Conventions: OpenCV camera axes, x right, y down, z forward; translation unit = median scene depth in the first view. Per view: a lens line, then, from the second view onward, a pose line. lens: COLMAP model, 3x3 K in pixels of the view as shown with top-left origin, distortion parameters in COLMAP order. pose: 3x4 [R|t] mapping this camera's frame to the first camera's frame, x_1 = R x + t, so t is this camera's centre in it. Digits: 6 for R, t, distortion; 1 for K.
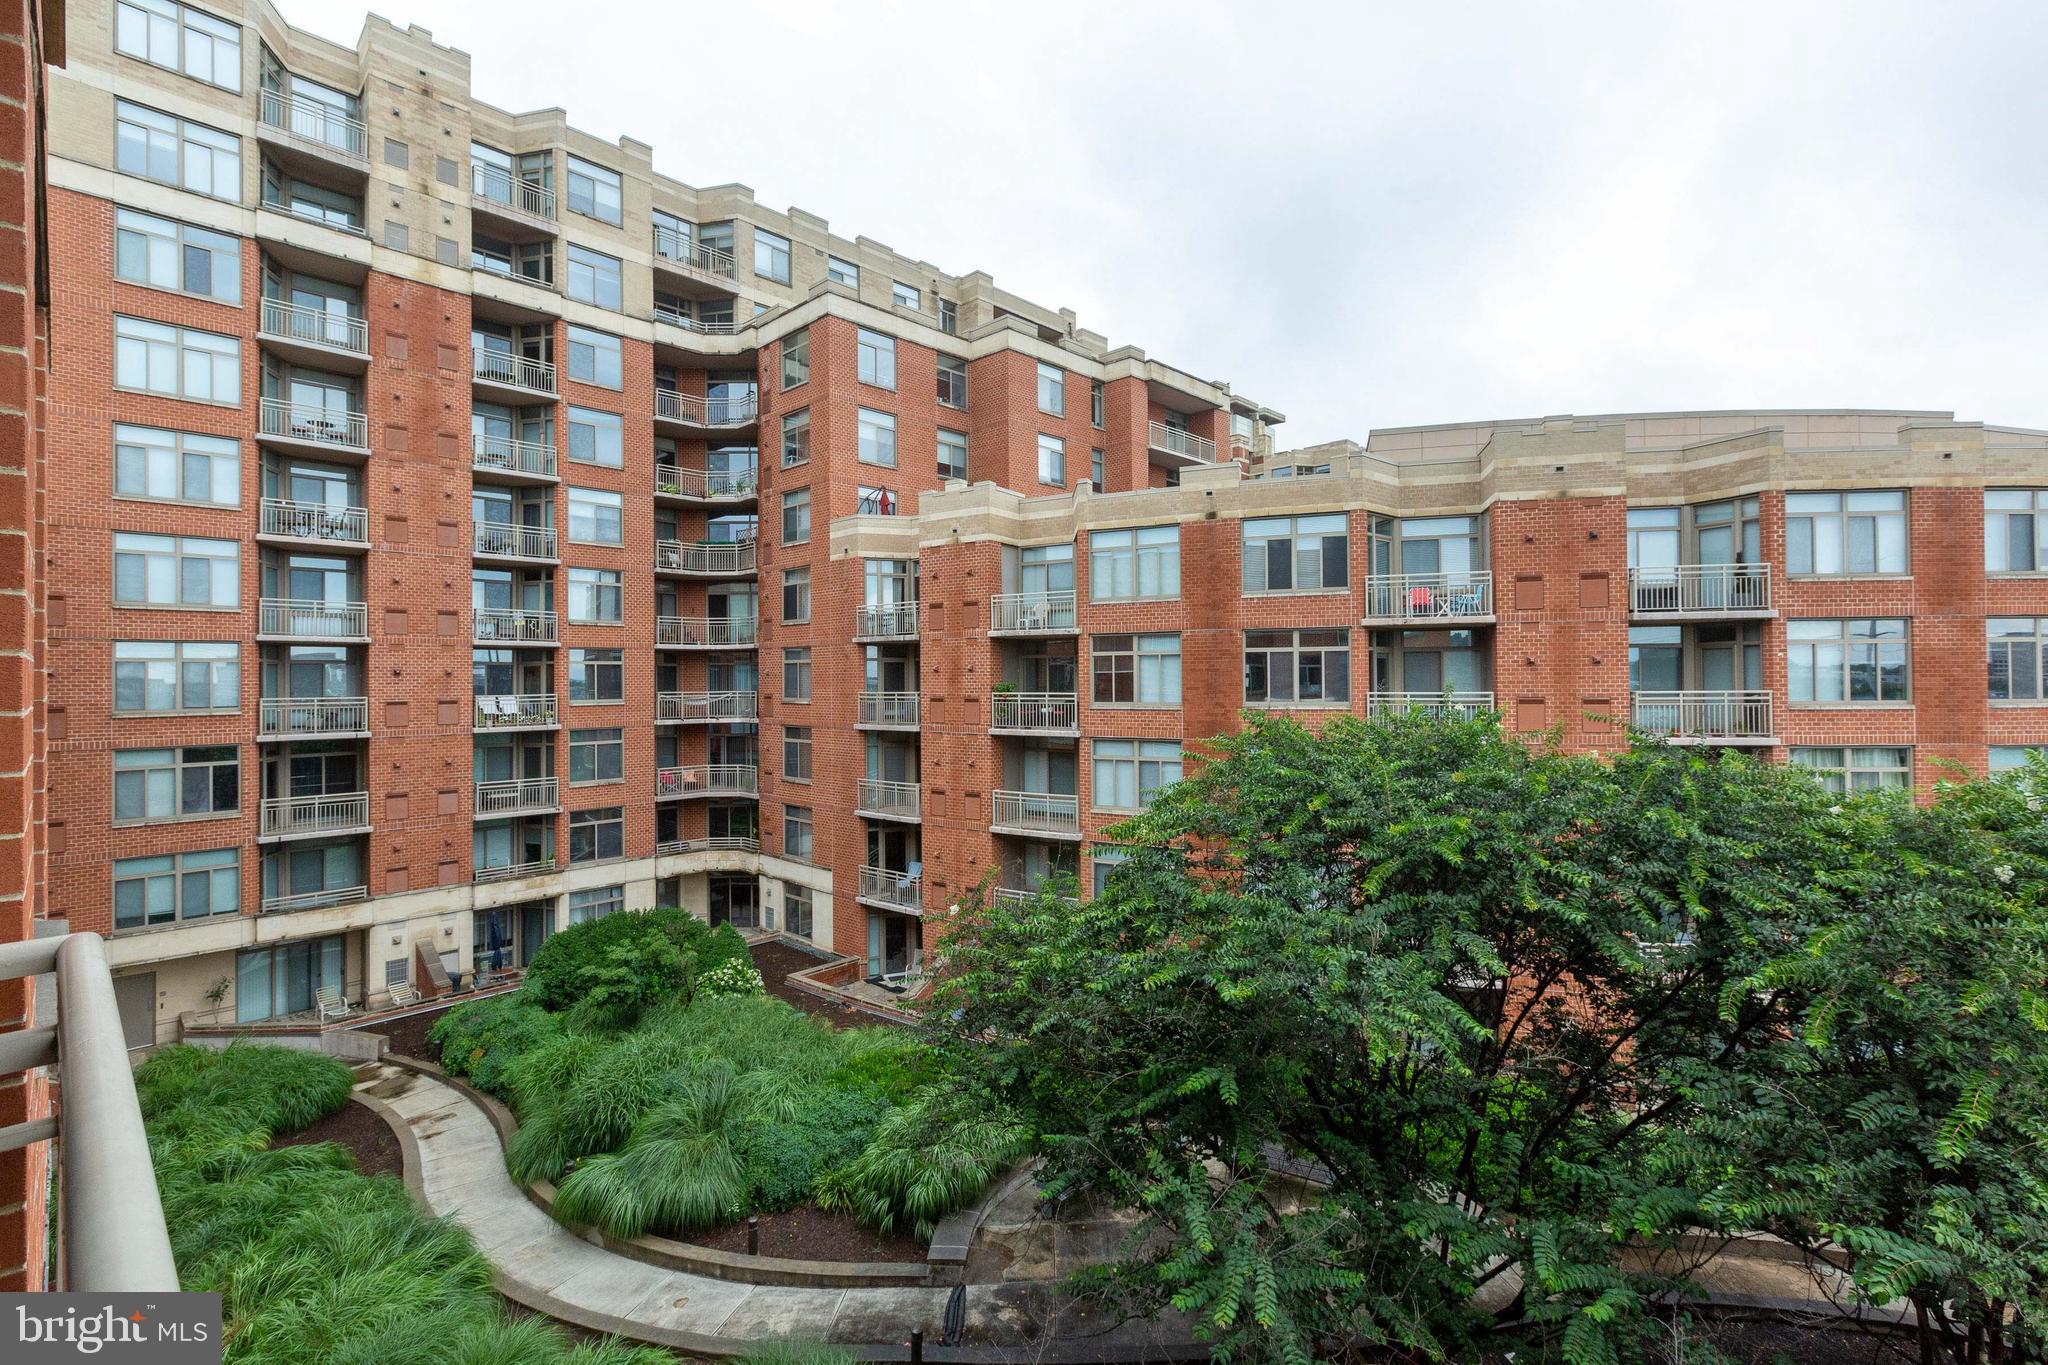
lens RADIAL K [[912.1, 0, 1028.8], [0, 912.1, 670.1], [0, 0, 1]] dist [0.002040, -0.000186]
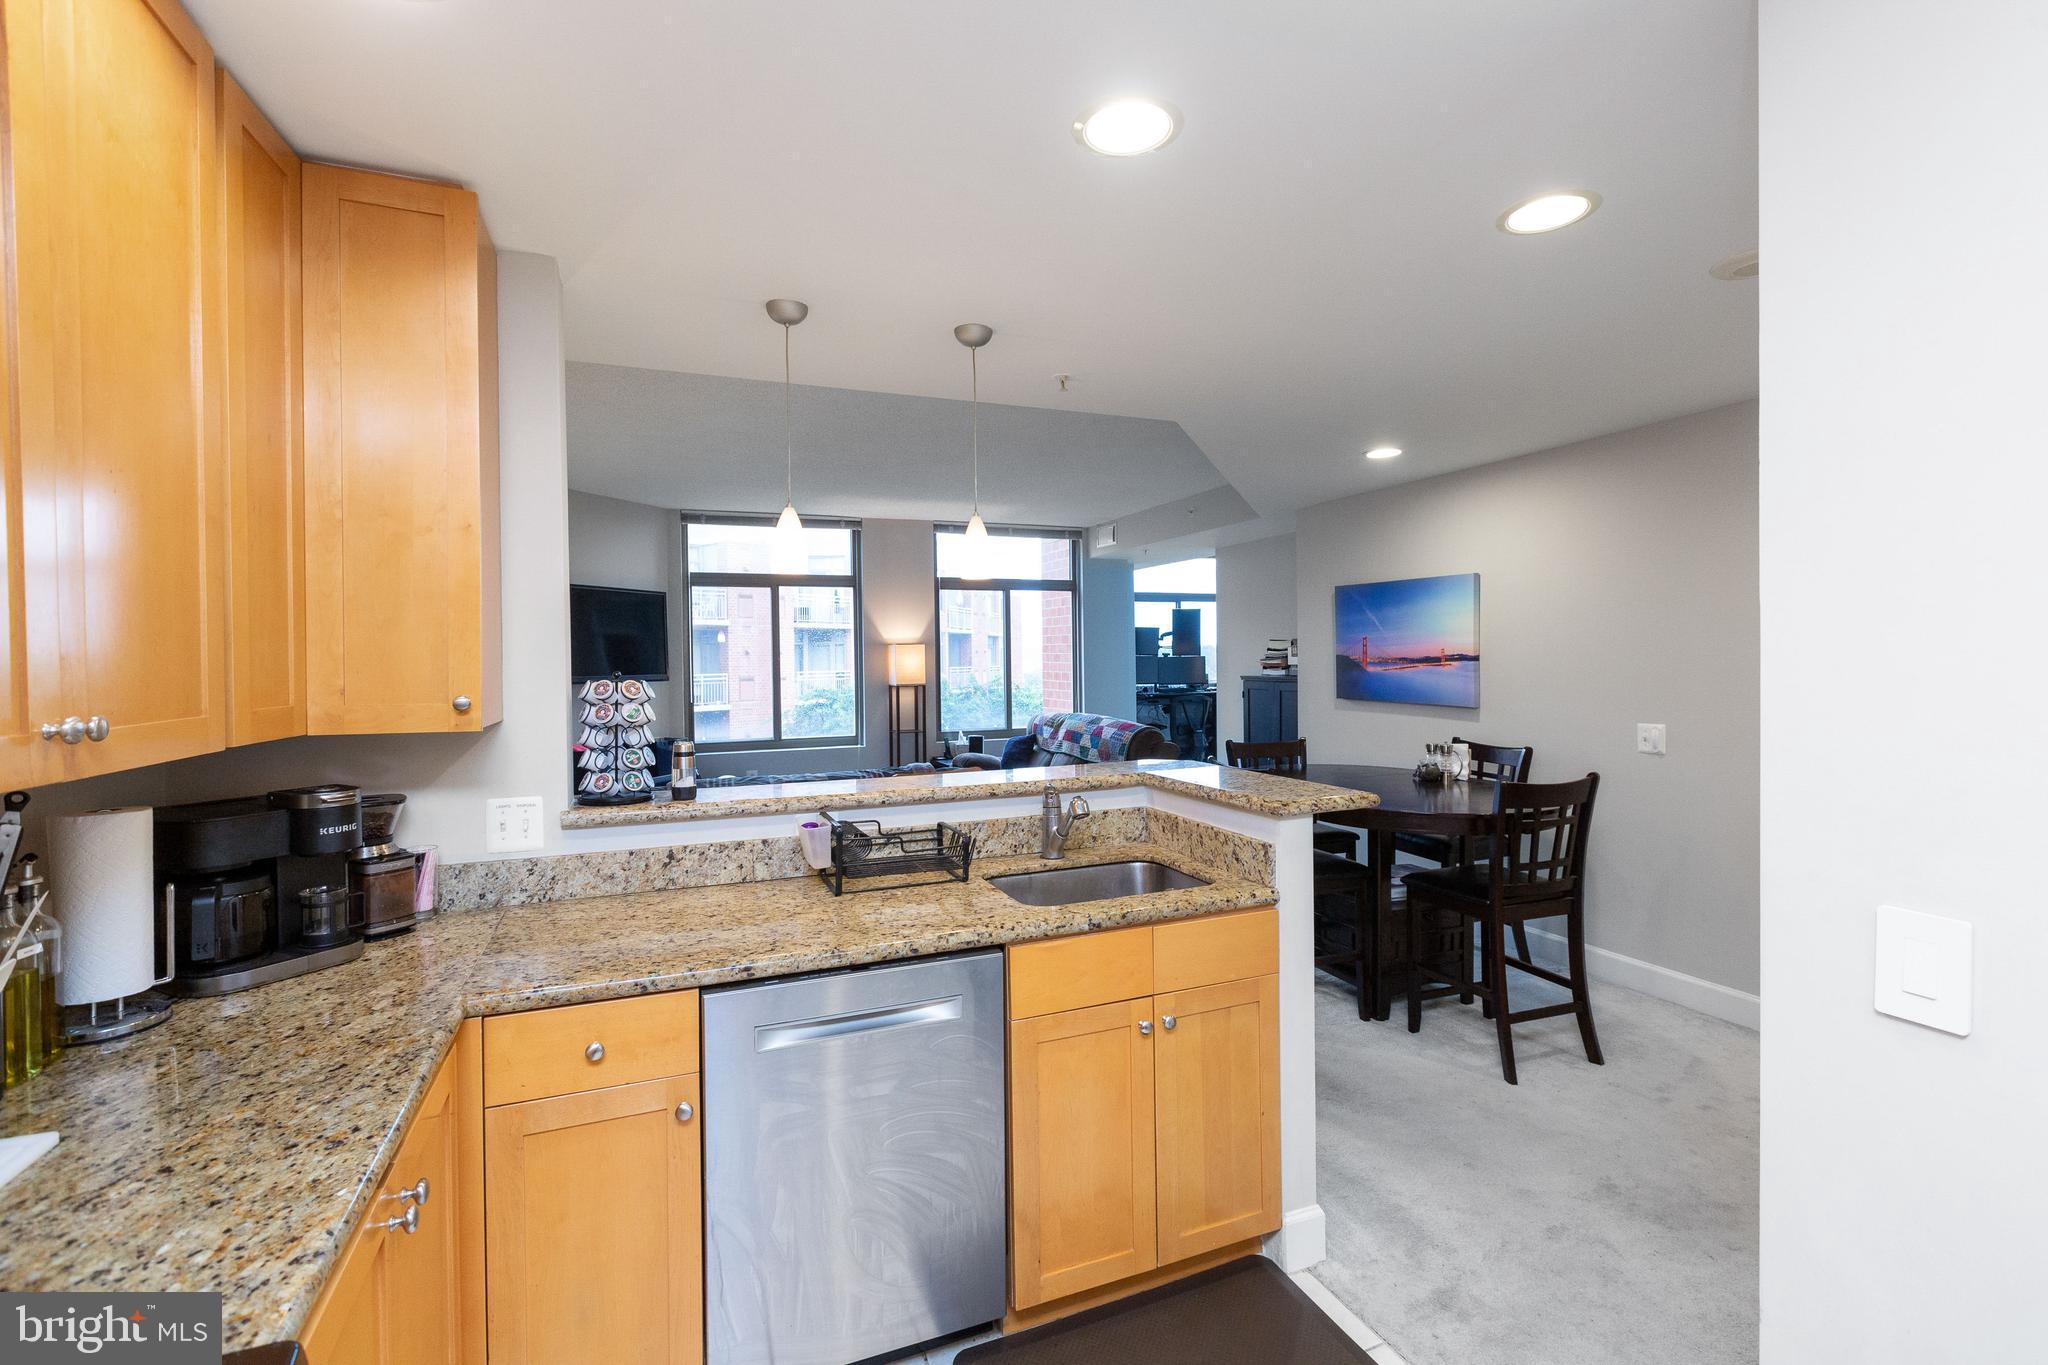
lens RADIAL K [[912.1, 0, 1028.8], [0, 912.1, 670.1], [0, 0, 1]] dist [0.002040, -0.000186]
pose [[0.415191, -0.008779, 0.909692, -0.551283], [-0.000255, 0.999952, 0.009767, 0.003910], [-0.909734, -0.004287, 0.415169, -0.026494]]
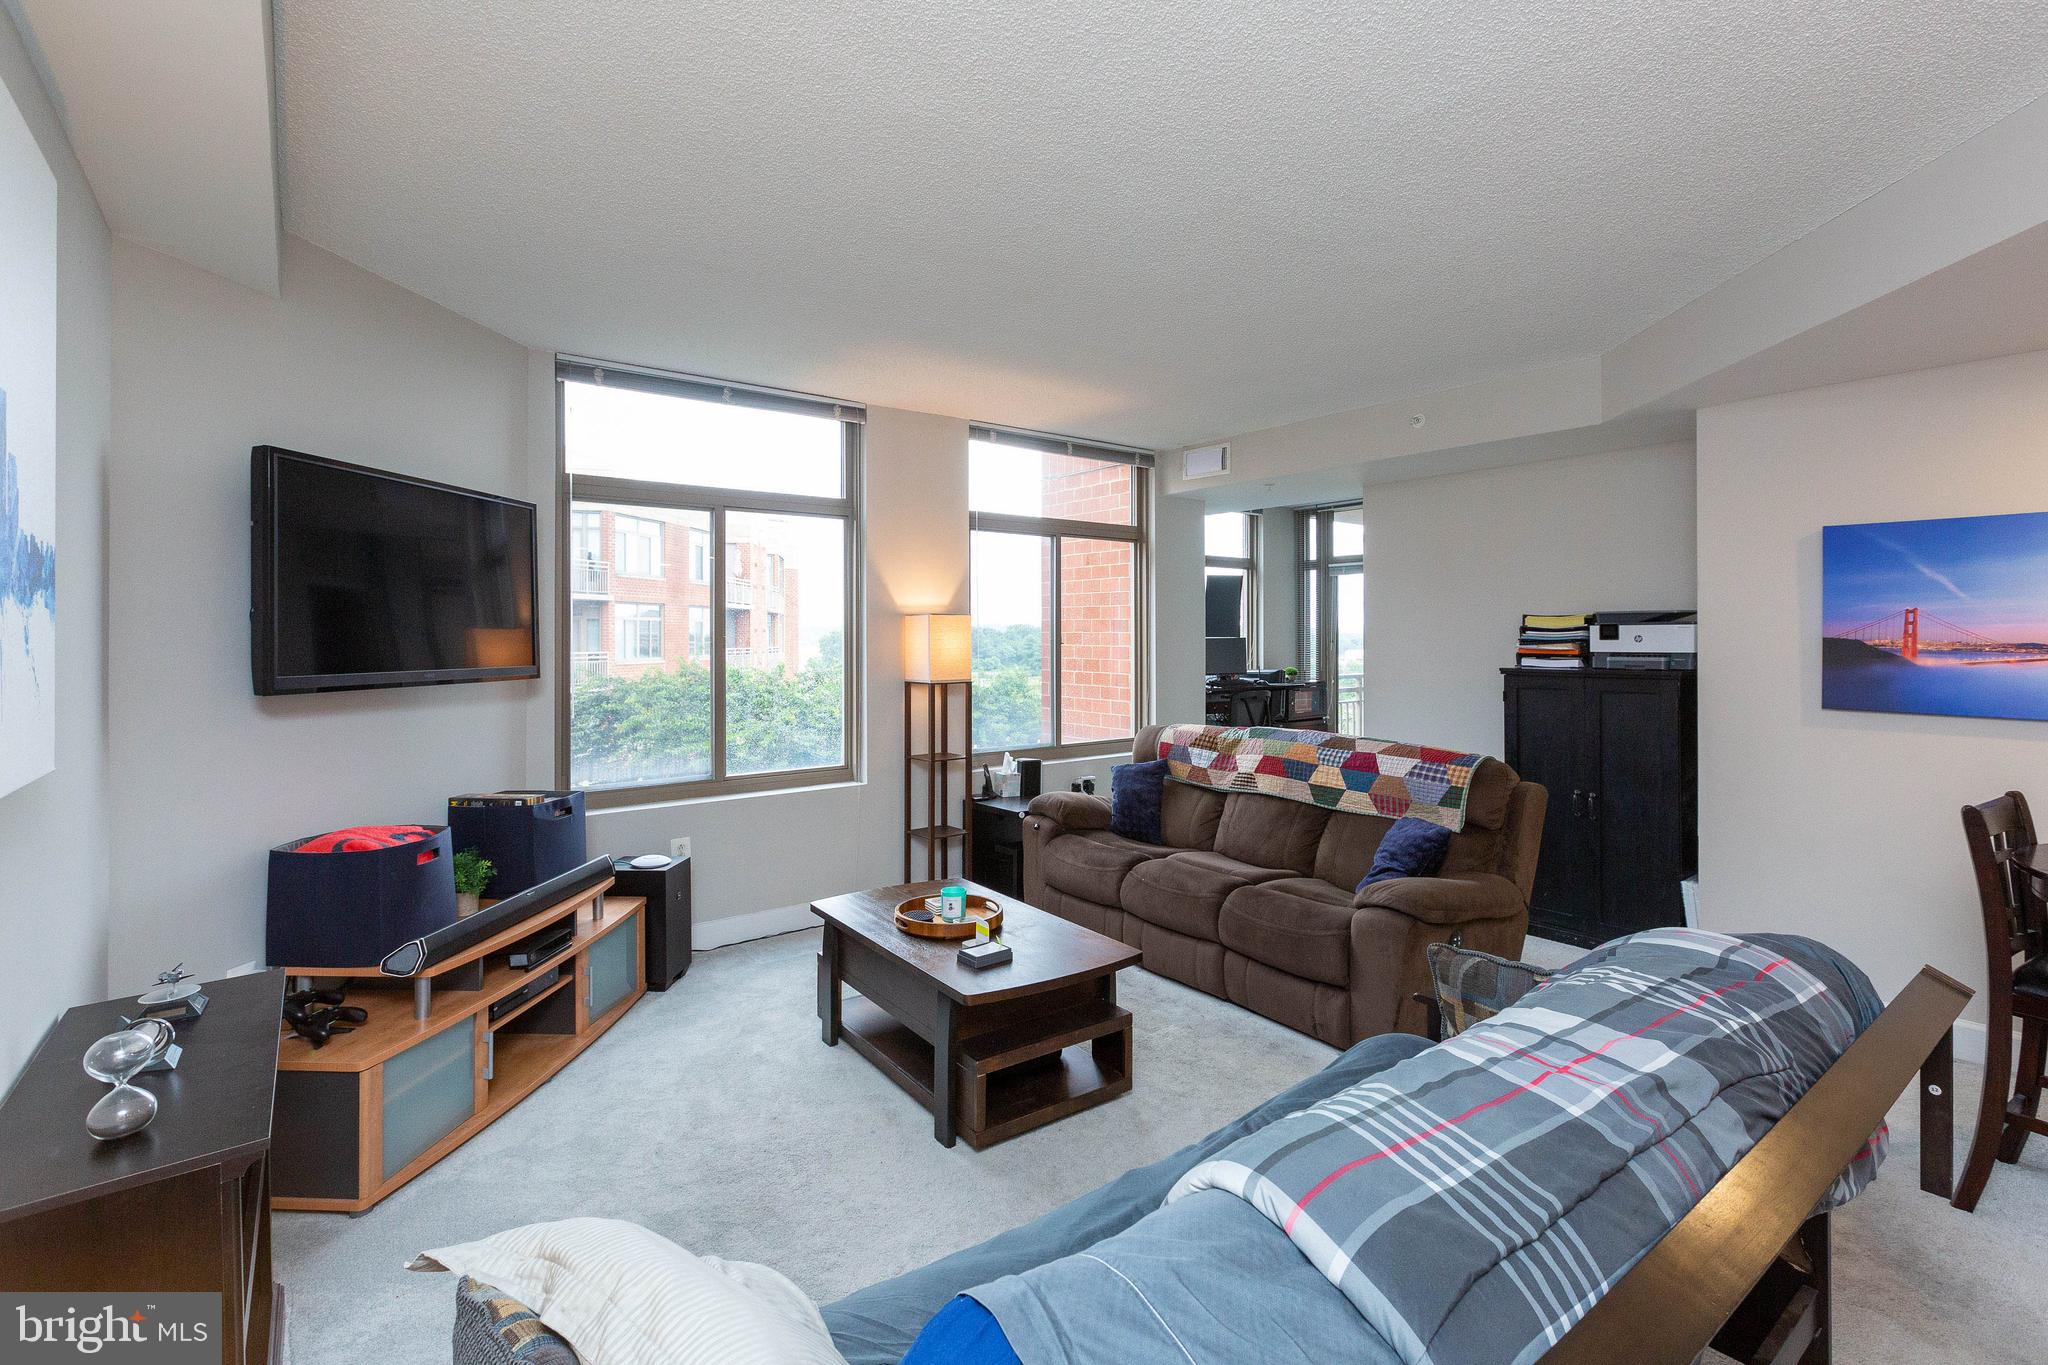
lens RADIAL K [[943.9, 0, 1041.9], [0, 943.9, 636.2], [0, 0, 1]] dist [0.000100, -0.000332]
pose [[0.153501, 0.008892, 0.988108, -0.472667], [-0.007752, 0.999940, -0.007795, 0.004108], [-0.988118, -0.006463, 0.153561, 0.095688]]
